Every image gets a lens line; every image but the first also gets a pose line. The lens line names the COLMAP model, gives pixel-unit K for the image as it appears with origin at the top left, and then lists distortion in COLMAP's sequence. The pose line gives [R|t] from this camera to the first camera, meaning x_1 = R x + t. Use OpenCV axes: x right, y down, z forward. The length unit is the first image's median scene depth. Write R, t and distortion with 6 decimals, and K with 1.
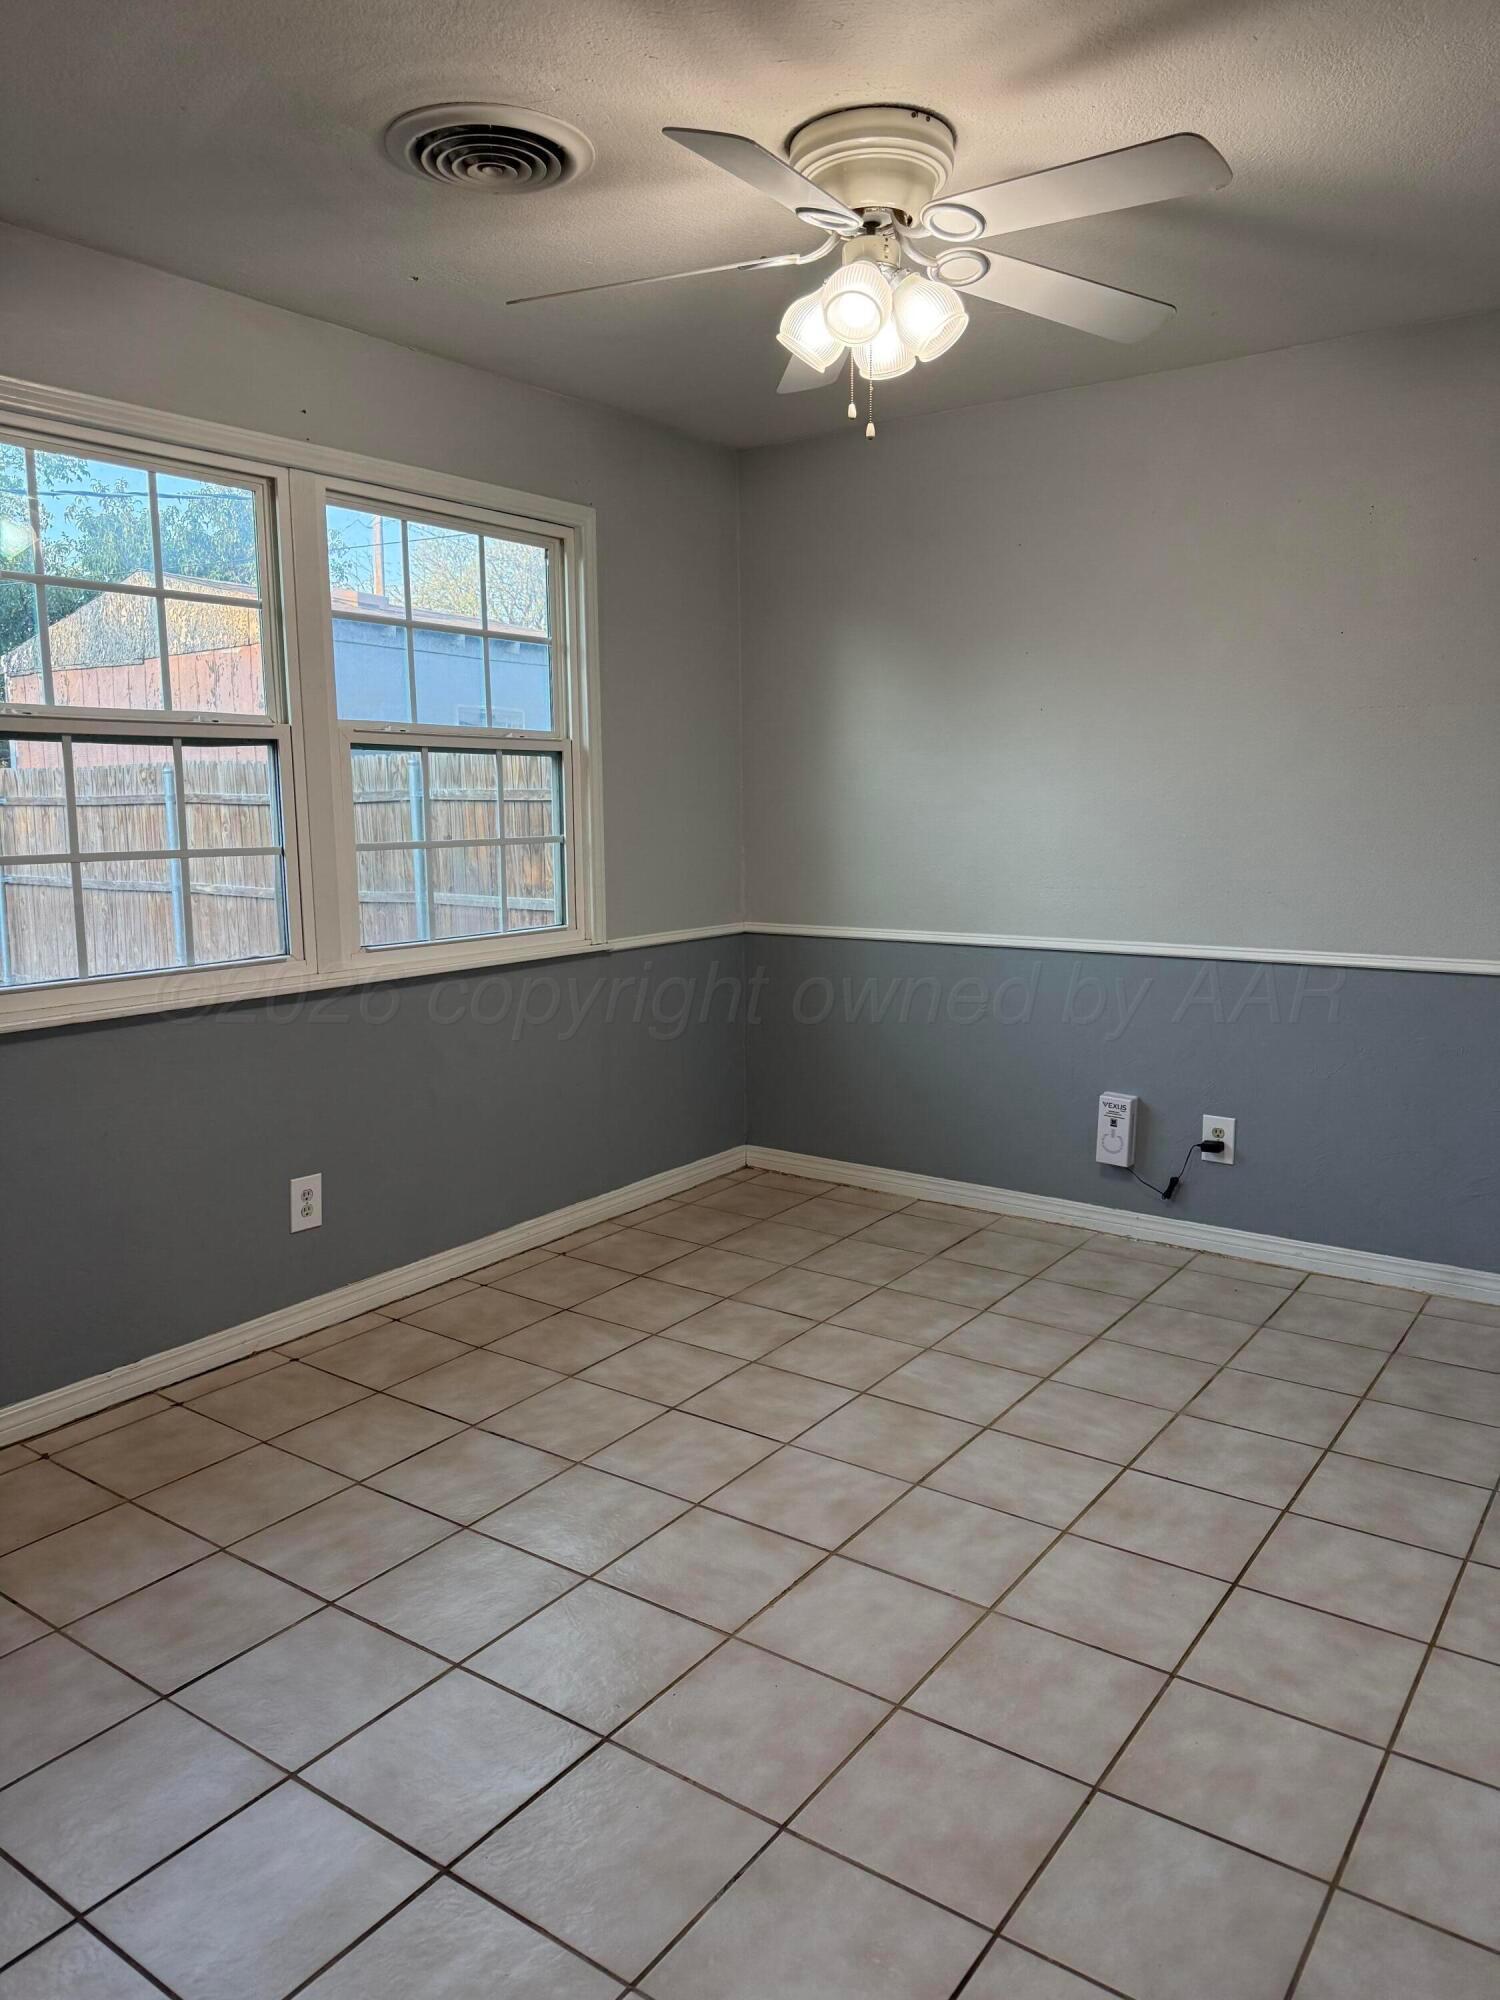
lens RADIAL K [[1397.1, 0, 744.4], [0, 1397.1, 994.0], [0, 0, 1]] dist [0.094555, -0.119948]
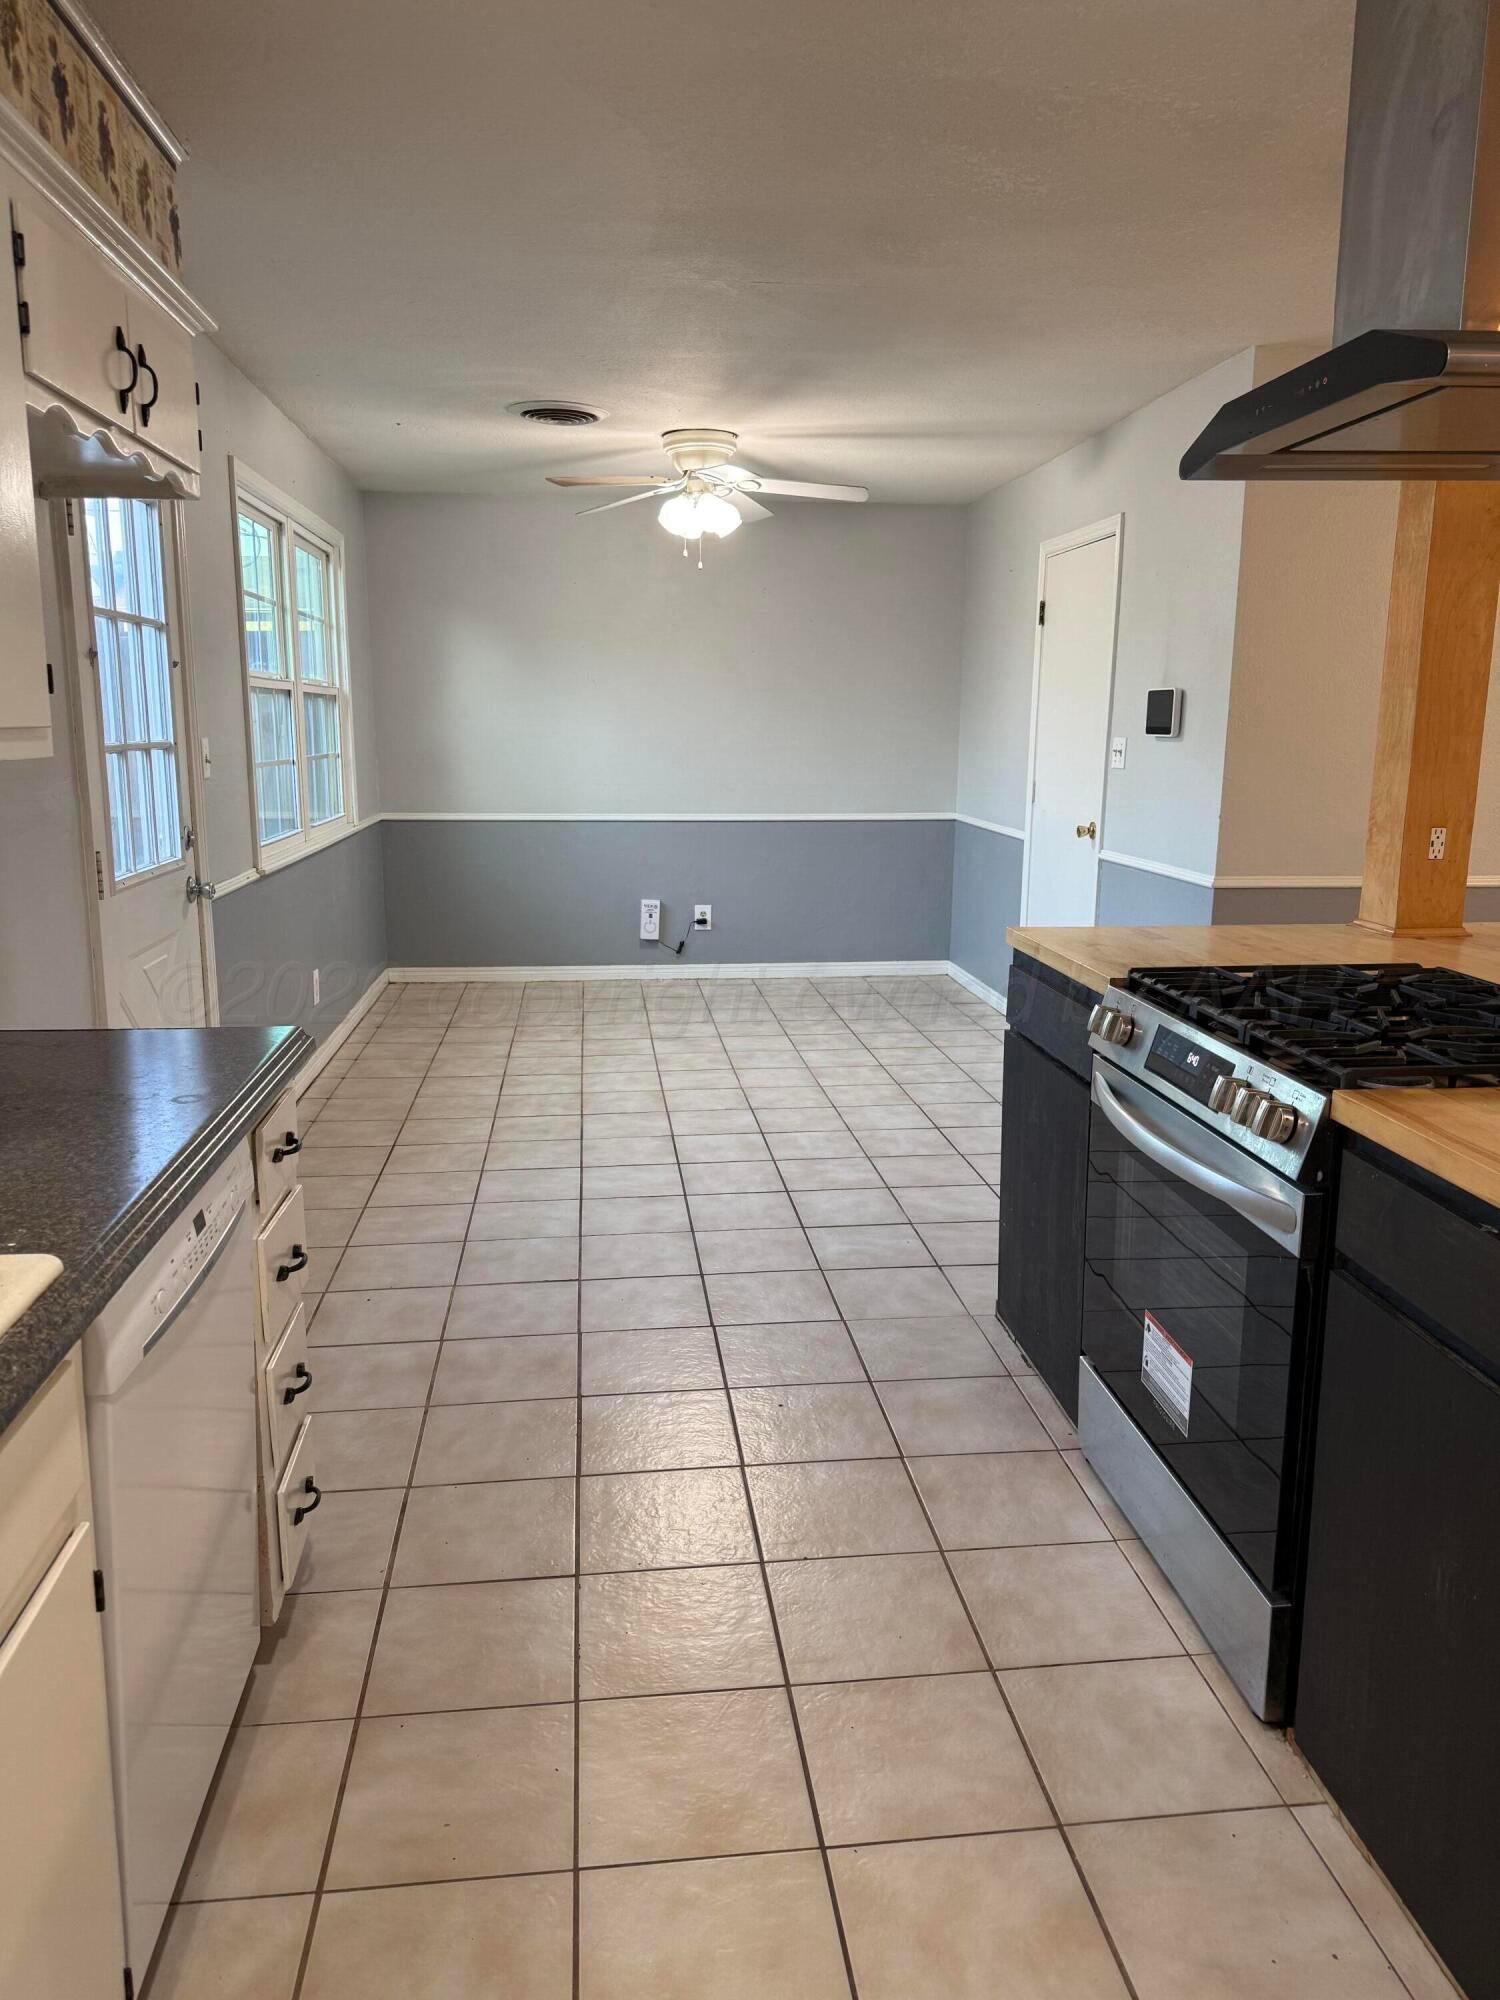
lens RADIAL K [[1397.1, 0, 744.4], [0, 1397.1, 994.0], [0, 0, 1]] dist [0.094555, -0.119948]
pose [[0.741015, -0.112540, 0.661990, -1.099913], [0.078658, 0.993616, 0.080869, 0.072955], [-0.666865, -0.007854, 0.745137, -0.541441]]
